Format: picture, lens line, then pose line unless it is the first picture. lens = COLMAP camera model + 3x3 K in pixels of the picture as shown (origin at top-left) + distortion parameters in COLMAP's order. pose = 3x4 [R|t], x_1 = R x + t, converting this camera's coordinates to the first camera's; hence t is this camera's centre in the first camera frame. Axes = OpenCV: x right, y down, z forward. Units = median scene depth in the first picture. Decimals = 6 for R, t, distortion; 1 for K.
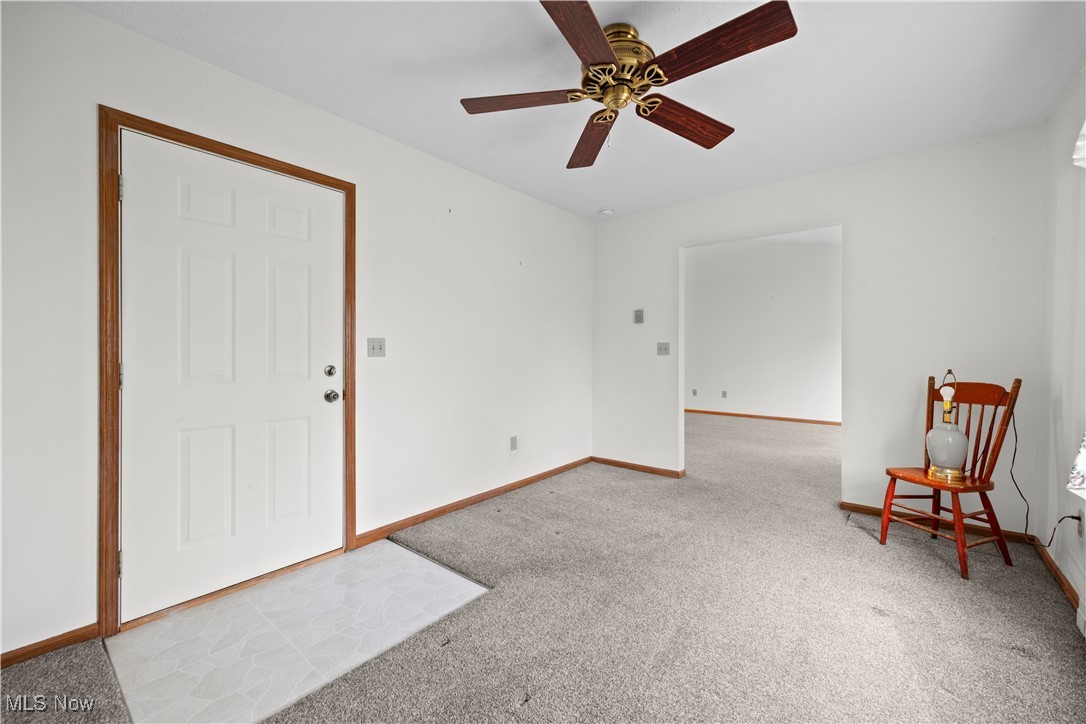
lens RADIAL K [[430.7, 0, 541.4], [0, 430.7, 354.7], [0, 0, 1]] dist [0.002190, -0.000513]
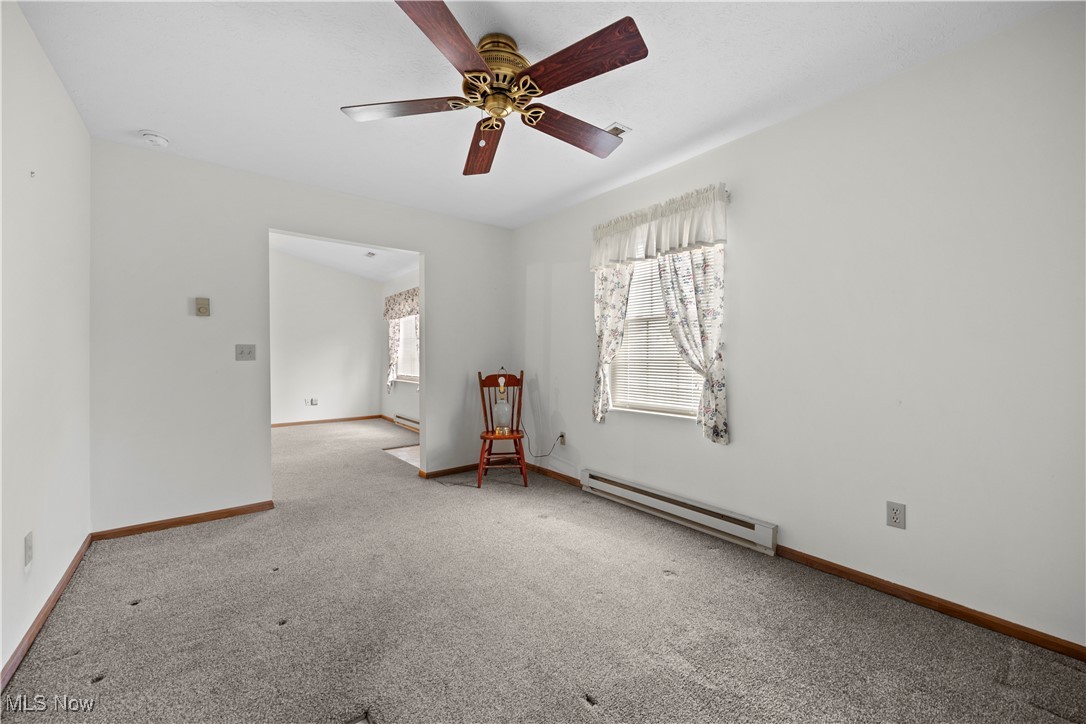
lens RADIAL K [[430.7, 0, 532.7], [0, 430.7, 359.5], [0, 0, 1]] dist [0.002190, -0.000513]
pose [[0.218139, -0.008823, 0.975878, -0.600983], [0.007638, 0.999944, 0.007333, -0.003761], [-0.975888, 0.005854, 0.218194, 0.517329]]
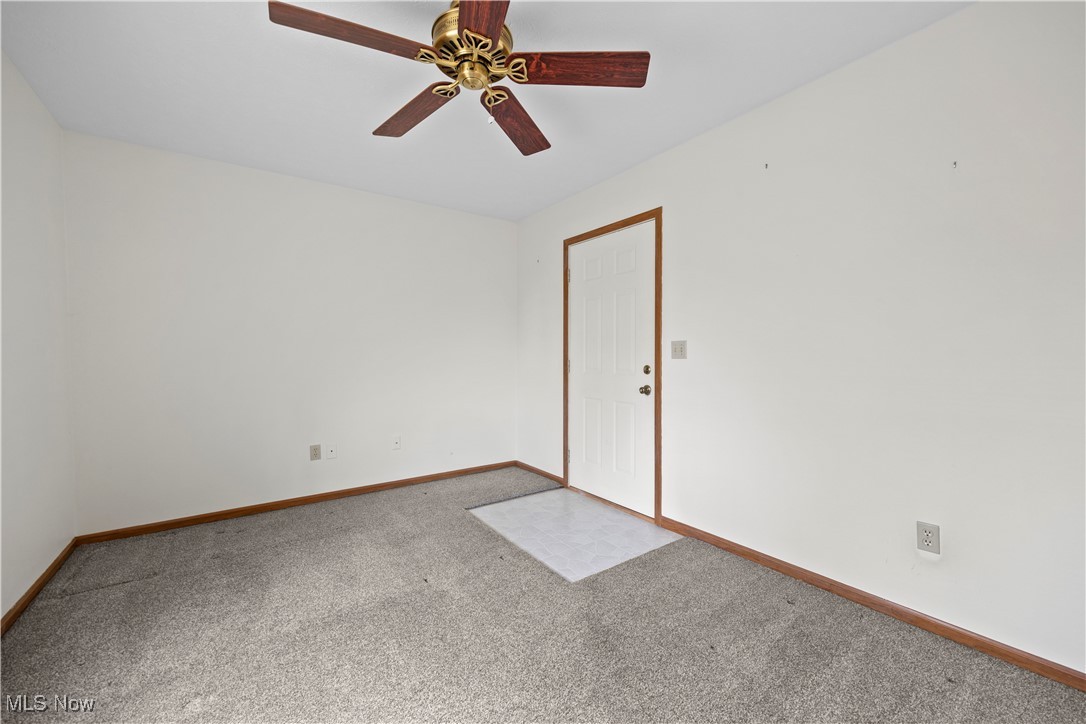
lens RADIAL K [[430.7, 0, 548.0], [0, 430.7, 361.6], [0, 0, 1]] dist [0.002190, -0.000513]
pose [[-0.249589, 0.011965, -0.968278, 0.769782], [-0.003938, 0.999903, 0.013371, -0.000911], [0.968344, 0.007150, -0.249518, 1.033480]]
